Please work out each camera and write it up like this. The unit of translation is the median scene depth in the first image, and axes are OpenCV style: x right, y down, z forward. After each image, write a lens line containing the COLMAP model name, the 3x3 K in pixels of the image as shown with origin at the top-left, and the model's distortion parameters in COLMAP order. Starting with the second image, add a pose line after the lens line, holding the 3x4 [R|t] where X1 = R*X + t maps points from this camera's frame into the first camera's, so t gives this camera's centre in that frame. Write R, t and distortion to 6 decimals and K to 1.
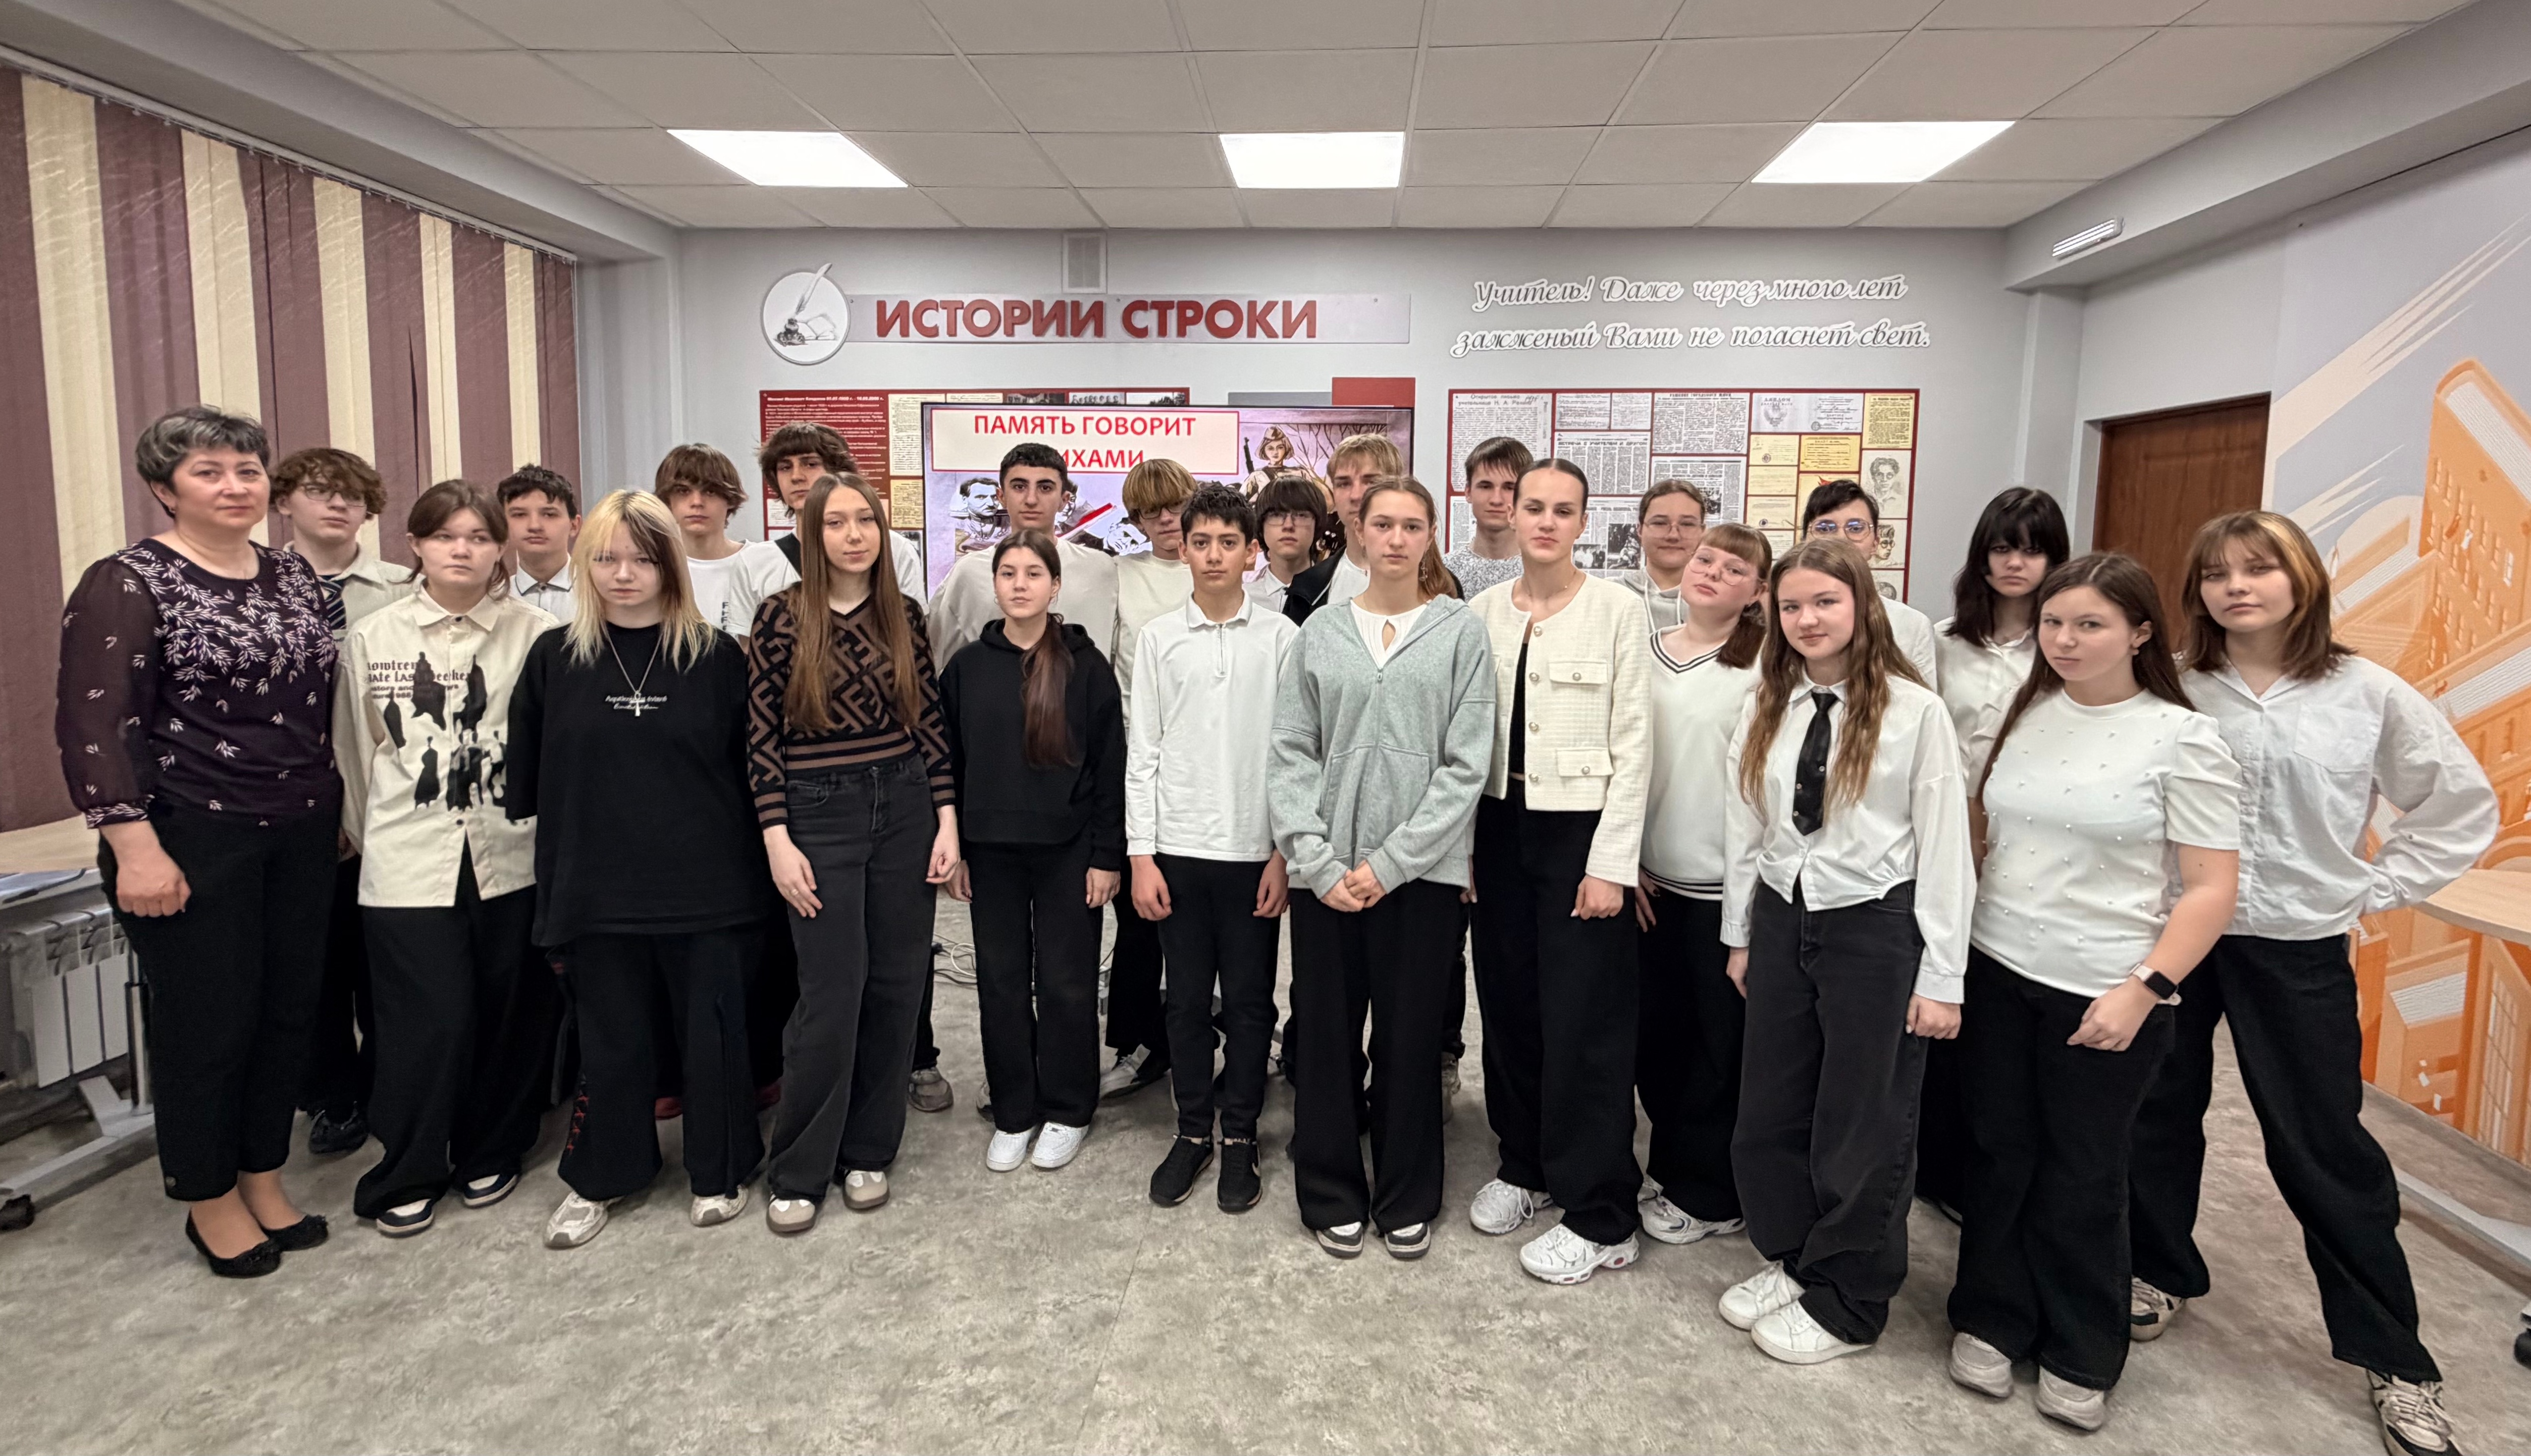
lens RADIAL K [[1150.0, 0, 1275.7], [0, 1150.0, 642.4], [0, 0, 1]] dist [-0.000005, 0.000912]
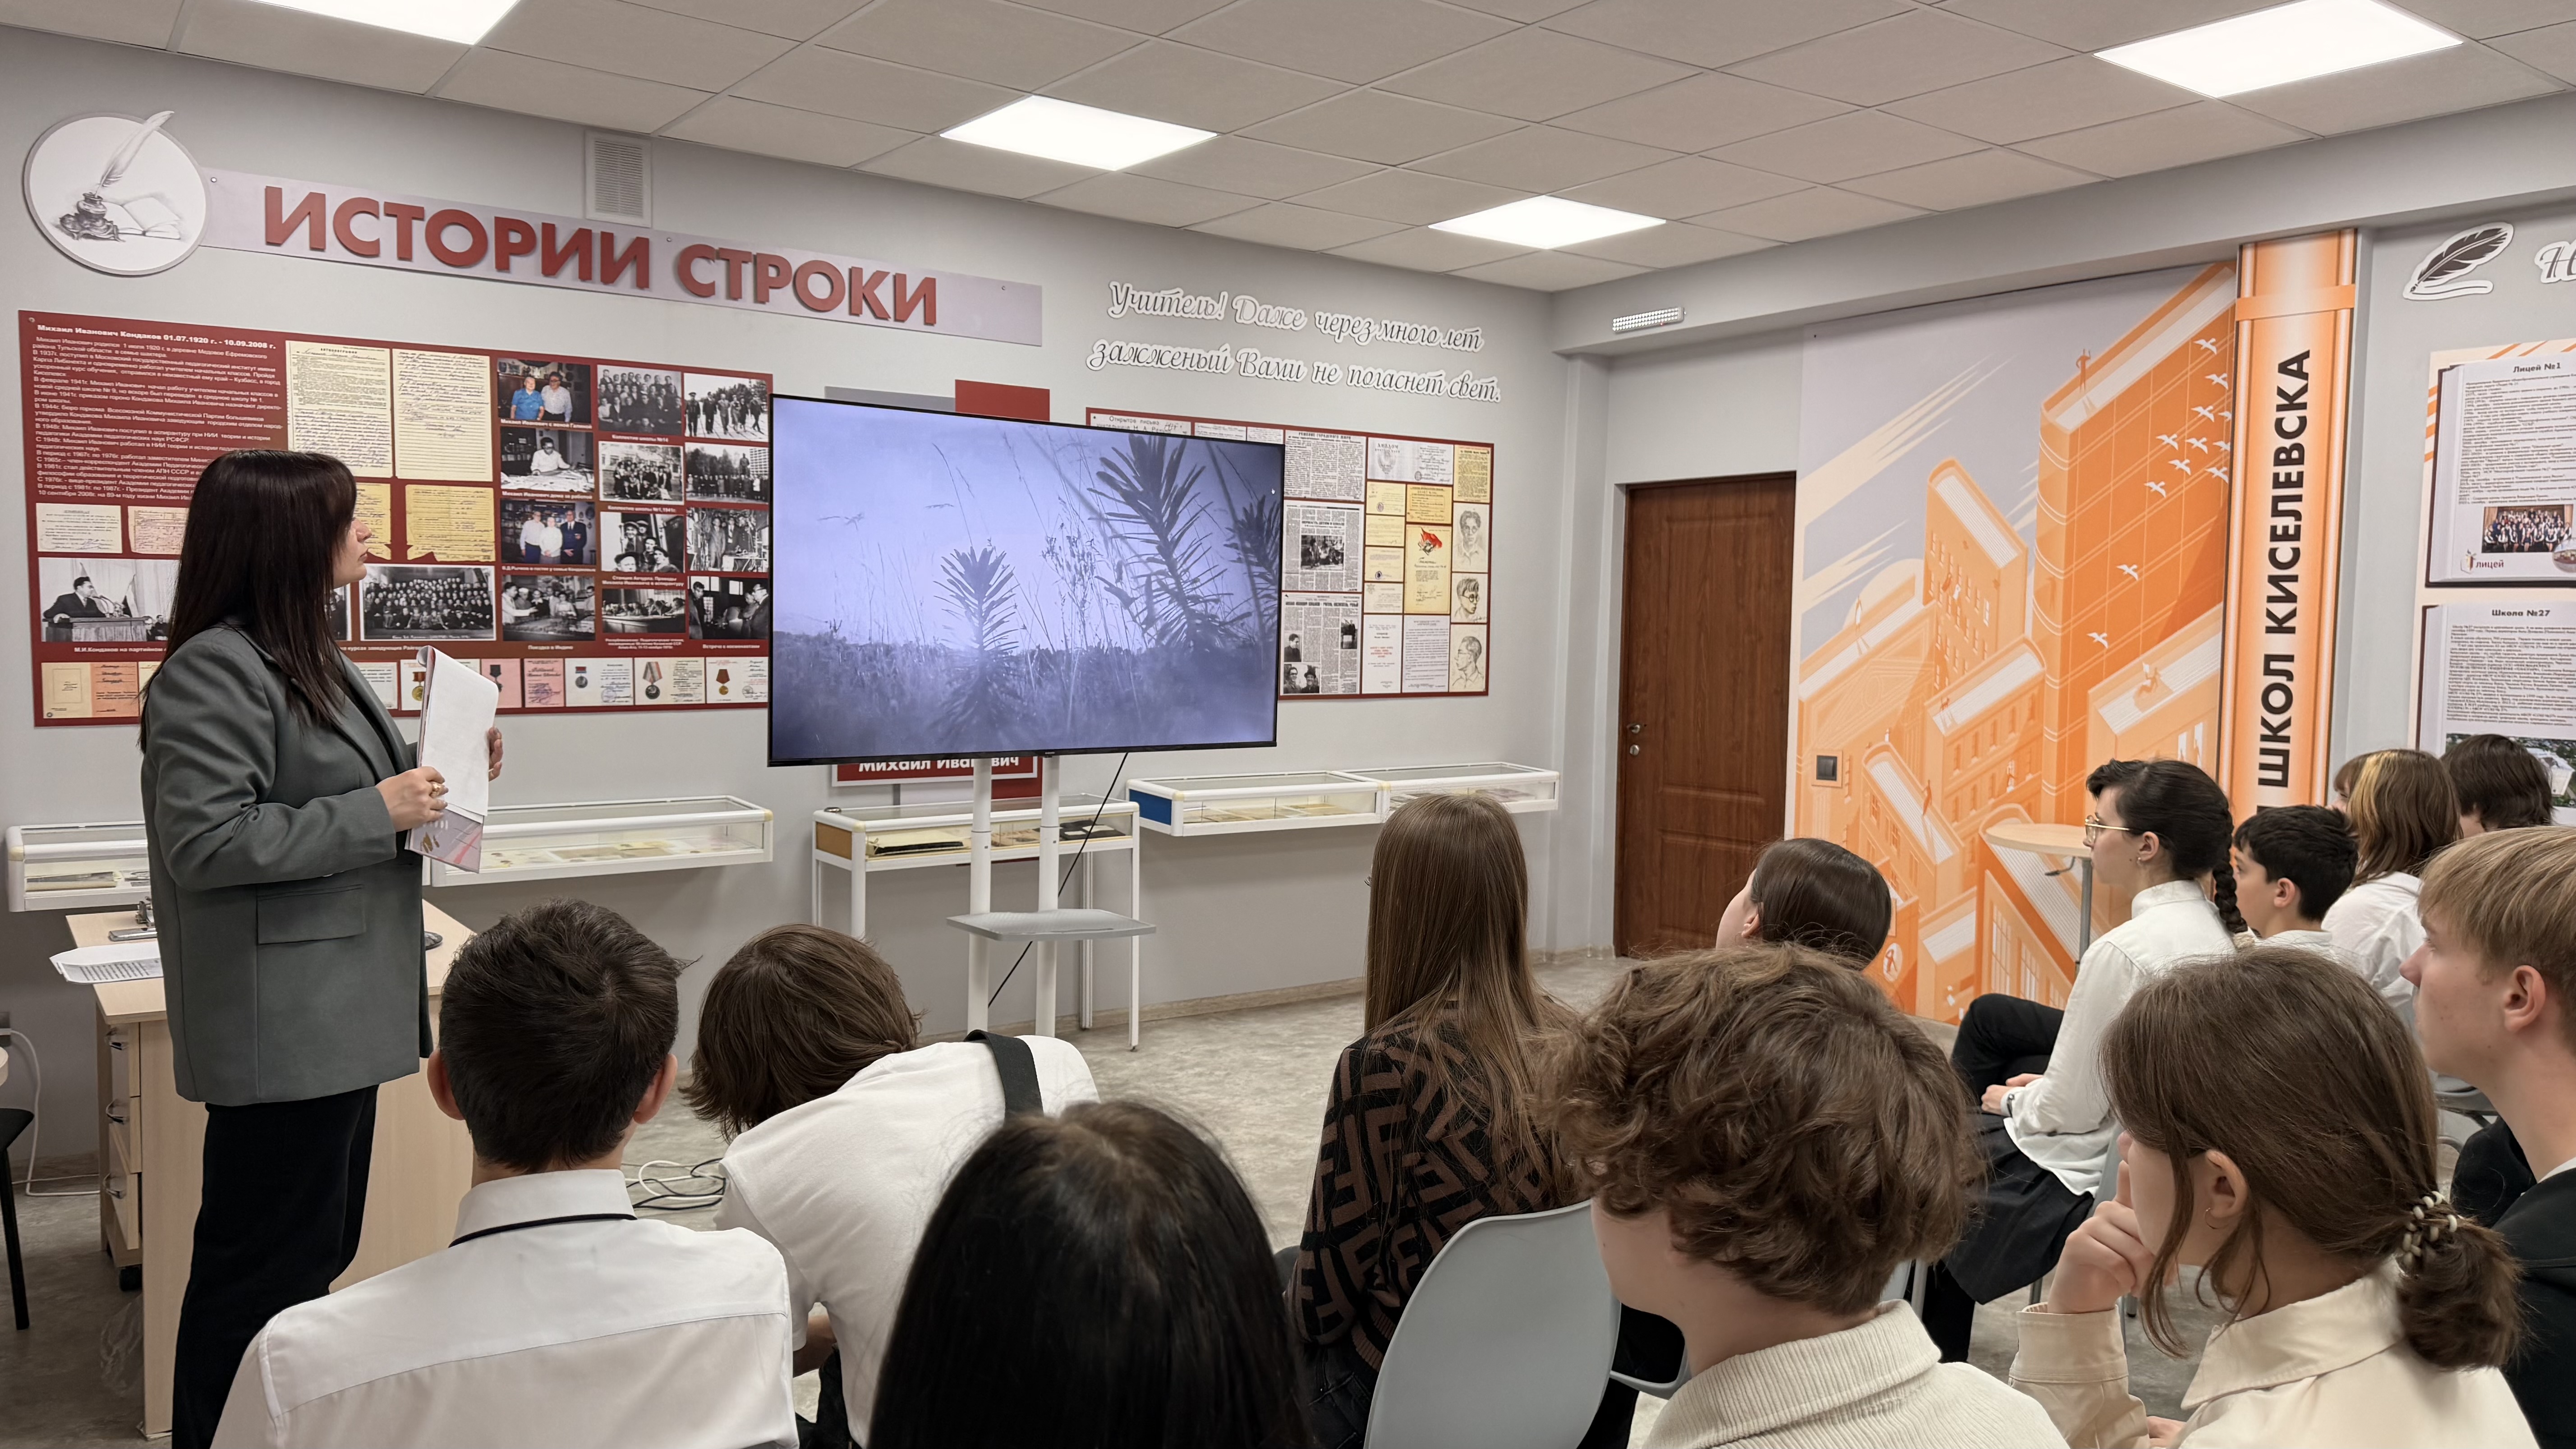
lens RADIAL K [[1798.9, 0, 1288.0], [0, 1798.9, 724.5], [0, 0, 1]] dist [0.122637, -0.175693]
pose [[0.766892, -0.037922, 0.640655, -0.605426], [0.052246, 0.998628, -0.003430, 0.020790], [-0.639646, 0.036102, 0.767821, -0.088050]]
